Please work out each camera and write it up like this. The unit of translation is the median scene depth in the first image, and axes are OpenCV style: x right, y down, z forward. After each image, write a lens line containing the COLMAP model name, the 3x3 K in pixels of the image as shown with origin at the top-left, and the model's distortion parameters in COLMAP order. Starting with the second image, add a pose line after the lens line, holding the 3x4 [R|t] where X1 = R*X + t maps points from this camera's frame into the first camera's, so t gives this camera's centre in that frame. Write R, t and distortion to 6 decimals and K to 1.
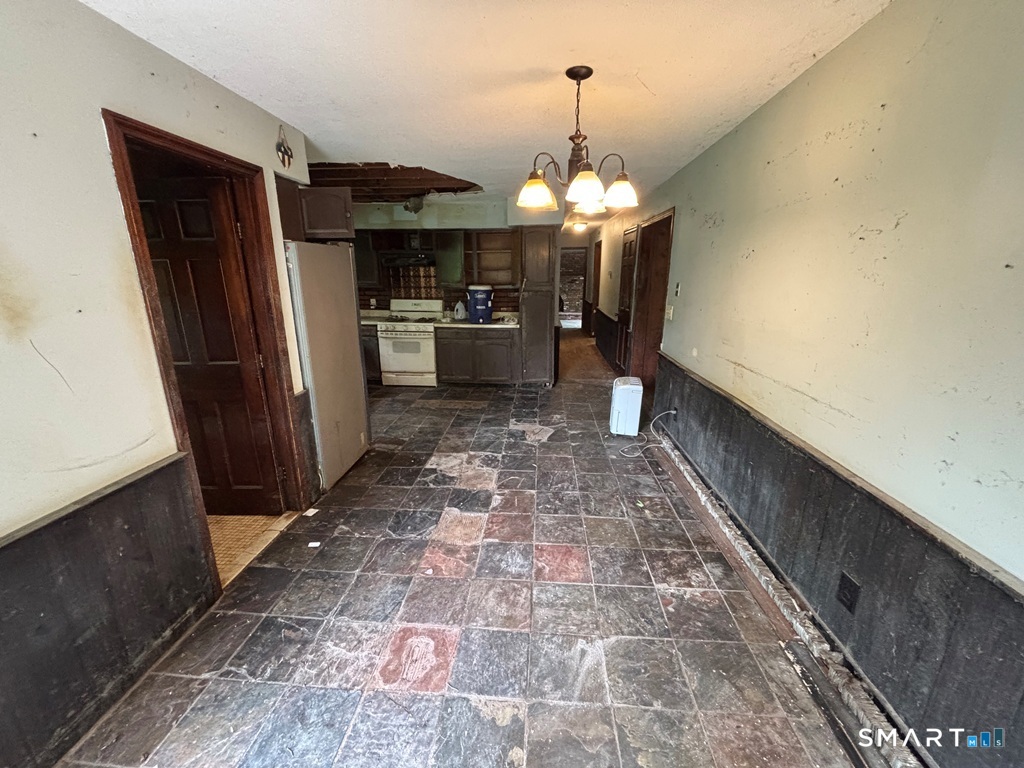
lens RADIAL K [[414.9, 0, 510.6], [0, 414.9, 384.5], [0, 0, 1]] dist [-0.001030, -0.000198]
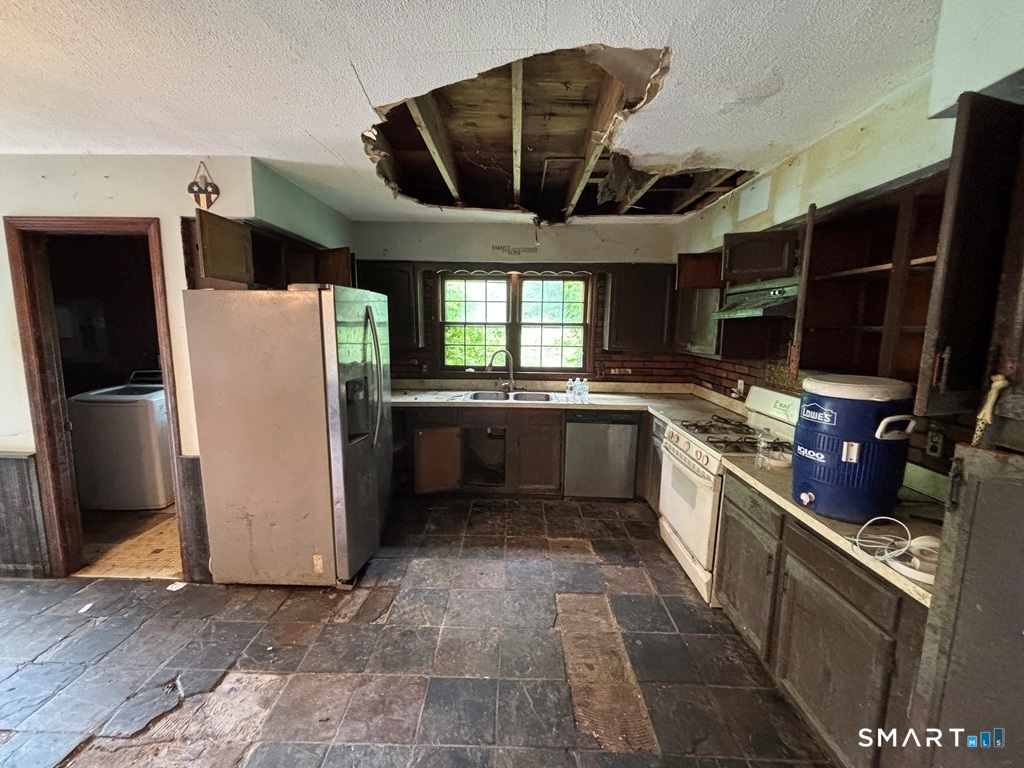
lens RADIAL K [[414.9, 0, 508.3], [0, 414.9, 382.5], [0, 0, 1]] dist [-0.001030, -0.000198]
pose [[0.051032, 0.141111, -0.988678, 0.349536], [-0.272117, 0.954475, 0.122184, -0.386801], [0.960910, 0.262801, 0.087107, 1.399268]]
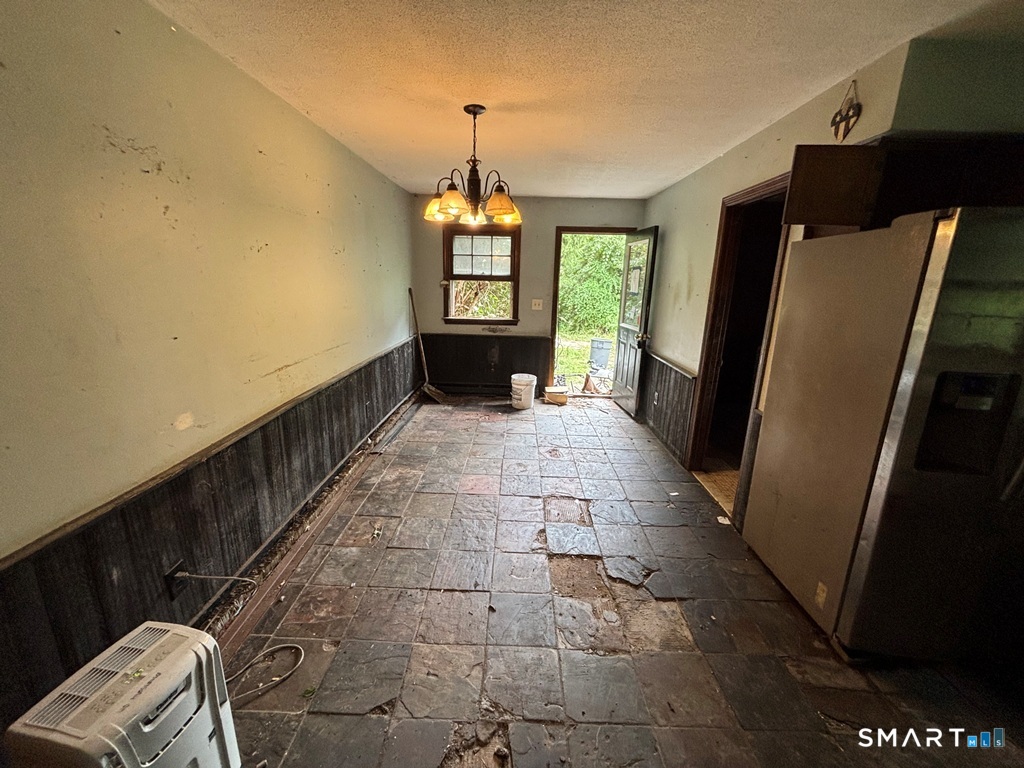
lens RADIAL K [[414.9, 0, 510.8], [0, 414.9, 384.8], [0, 0, 1]] dist [-0.001030, -0.000198]
pose [[-0.998385, -0.007259, -0.056352, 0.078374], [-0.033989, 0.871083, 0.489959, -0.413265], [0.045530, 0.491083, -0.869922, 1.572863]]
